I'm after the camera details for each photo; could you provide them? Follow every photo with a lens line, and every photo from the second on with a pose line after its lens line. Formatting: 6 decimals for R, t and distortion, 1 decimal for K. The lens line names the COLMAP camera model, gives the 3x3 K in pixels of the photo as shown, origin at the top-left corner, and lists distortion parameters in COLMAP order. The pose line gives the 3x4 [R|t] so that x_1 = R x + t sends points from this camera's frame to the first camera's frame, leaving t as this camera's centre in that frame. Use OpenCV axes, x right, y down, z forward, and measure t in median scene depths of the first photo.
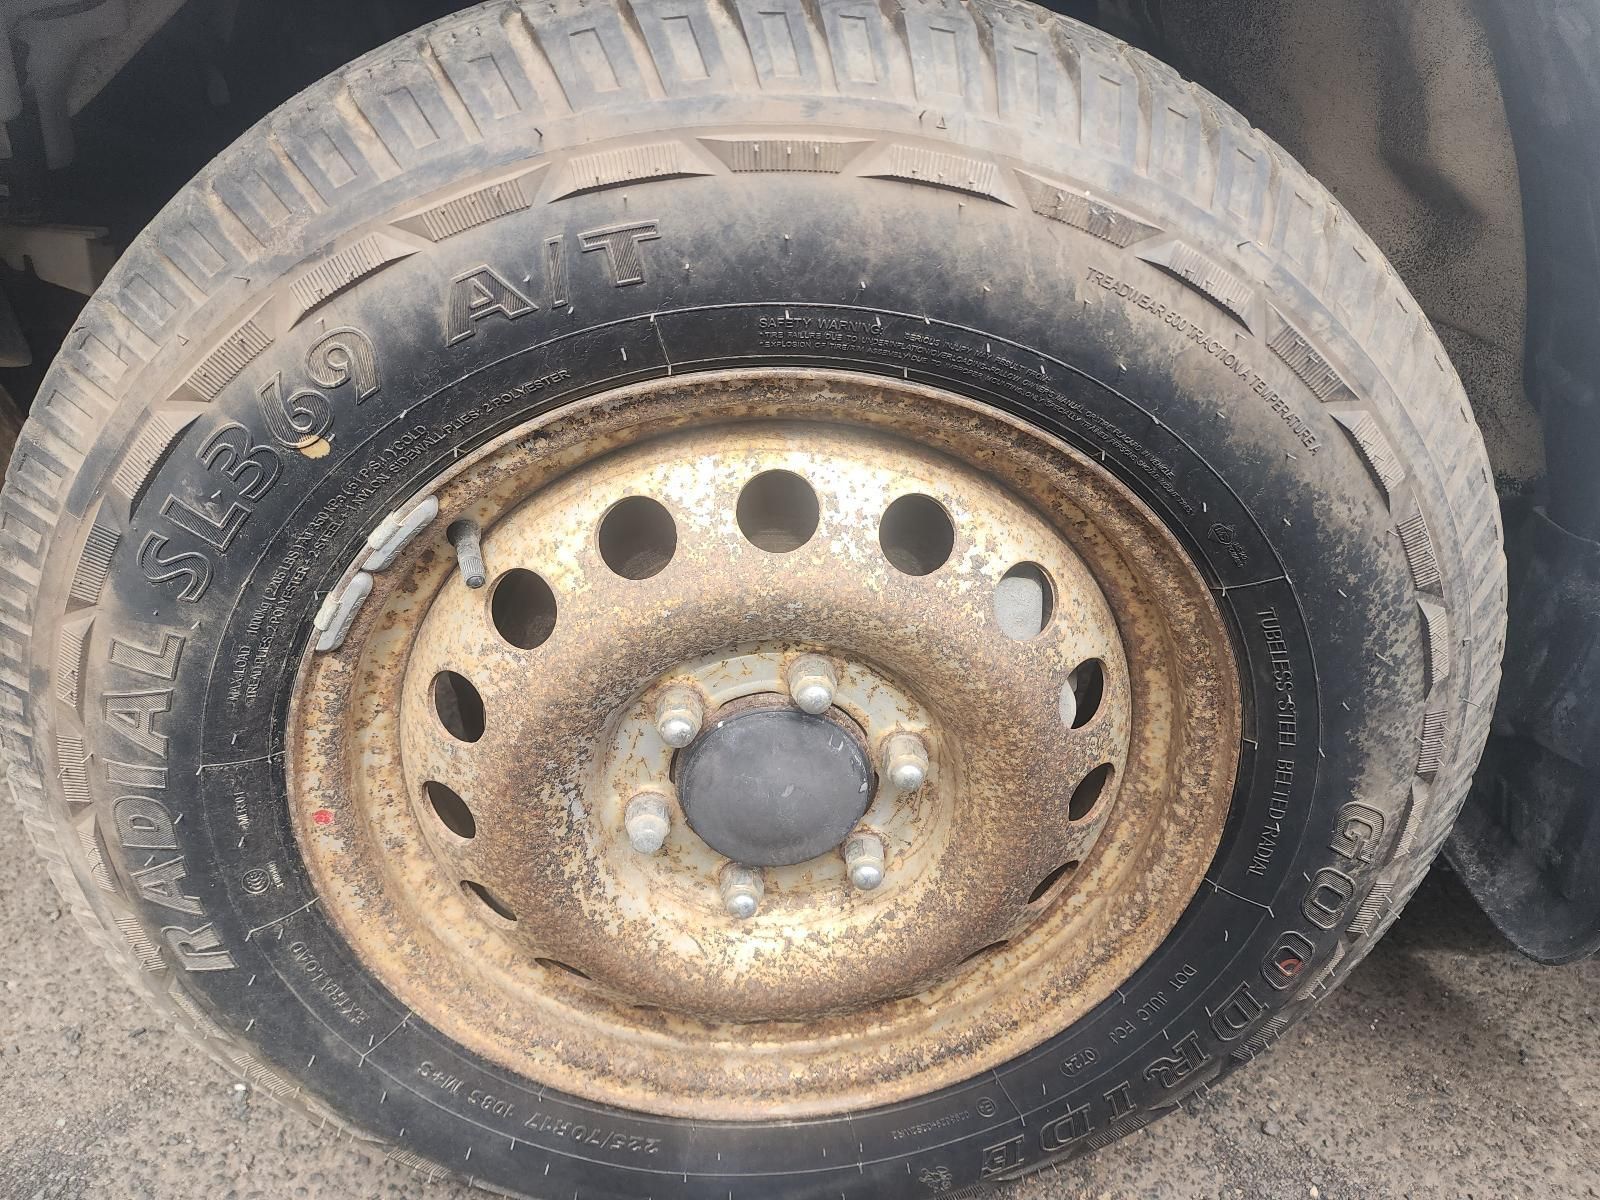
lens RADIAL K [[1144.5, 0, 795.1], [0, 1144.5, 606.8], [0, 0, 1]] dist [0.048665, -0.061993]
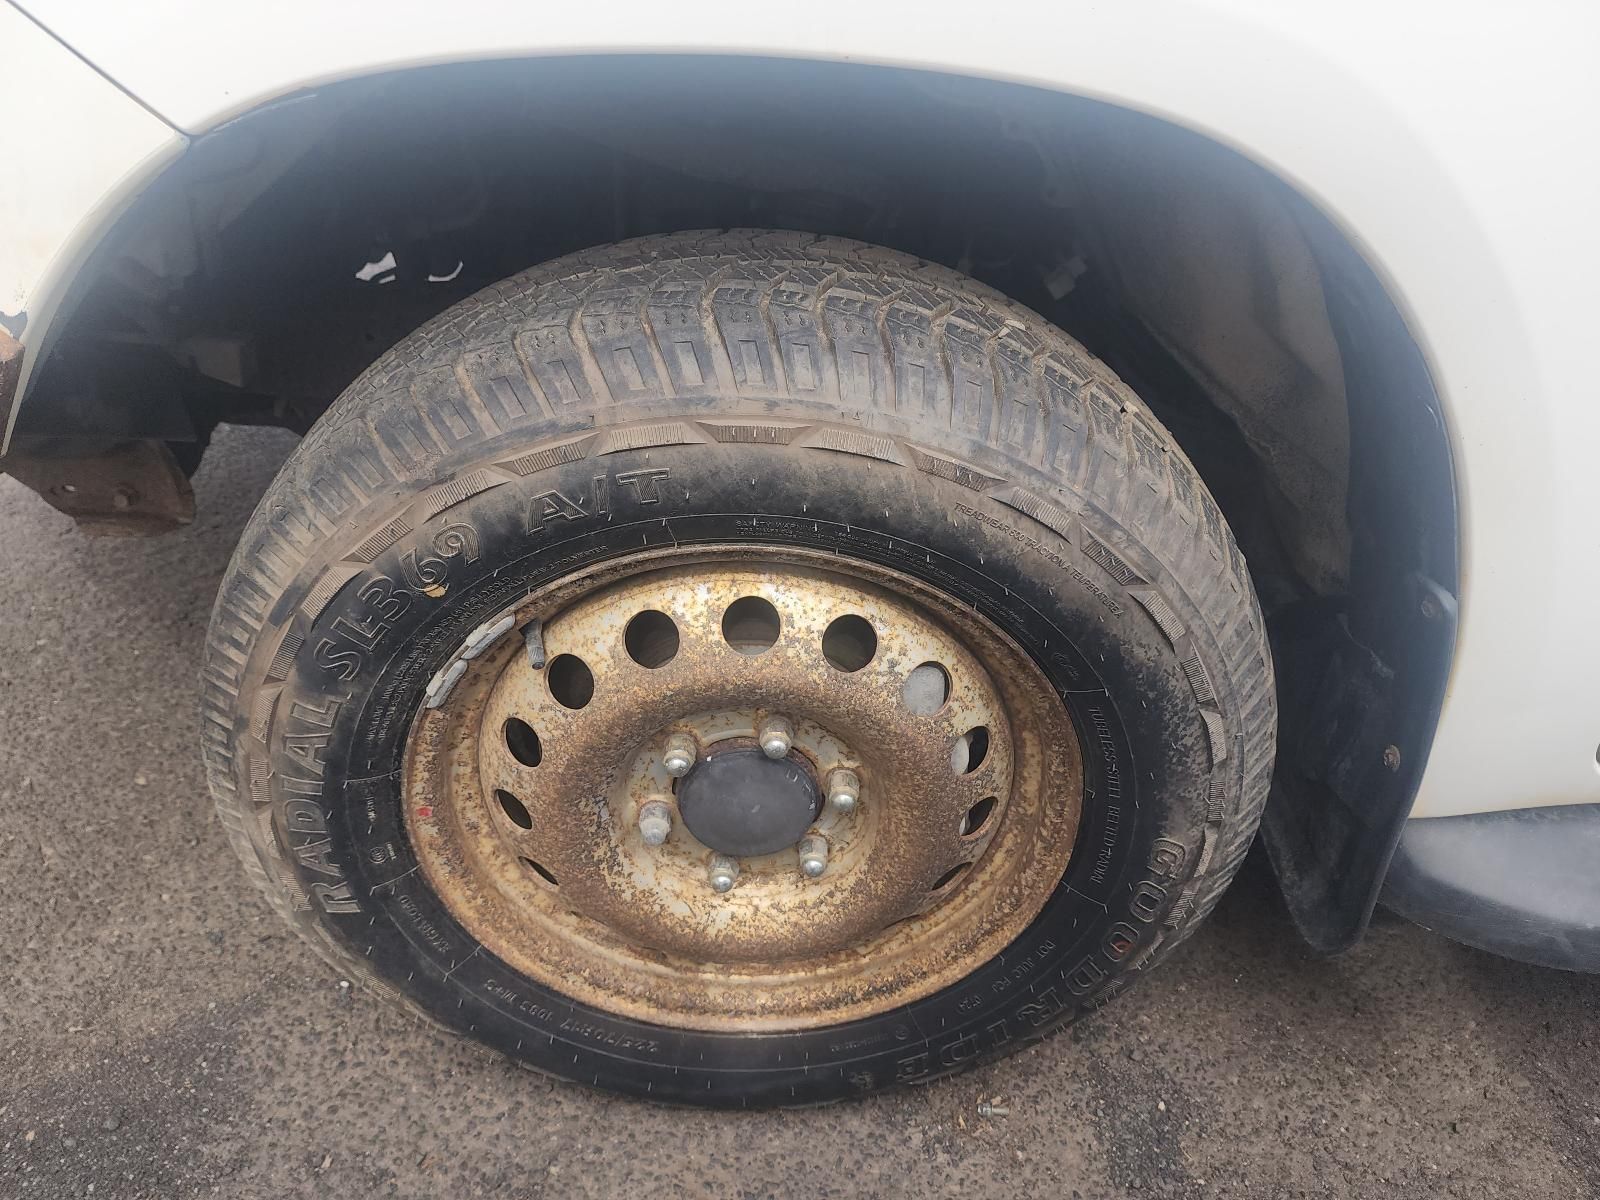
lens RADIAL K [[1144.5, 0, 795.1], [0, 1144.5, 606.8], [0, 0, 1]] dist [0.048665, -0.061993]
pose [[0.998674, 0.044375, -0.026091, 0.067989], [-0.042001, 0.995460, 0.085408, -0.207398], [0.029762, -0.084199, 0.996004, -0.366985]]
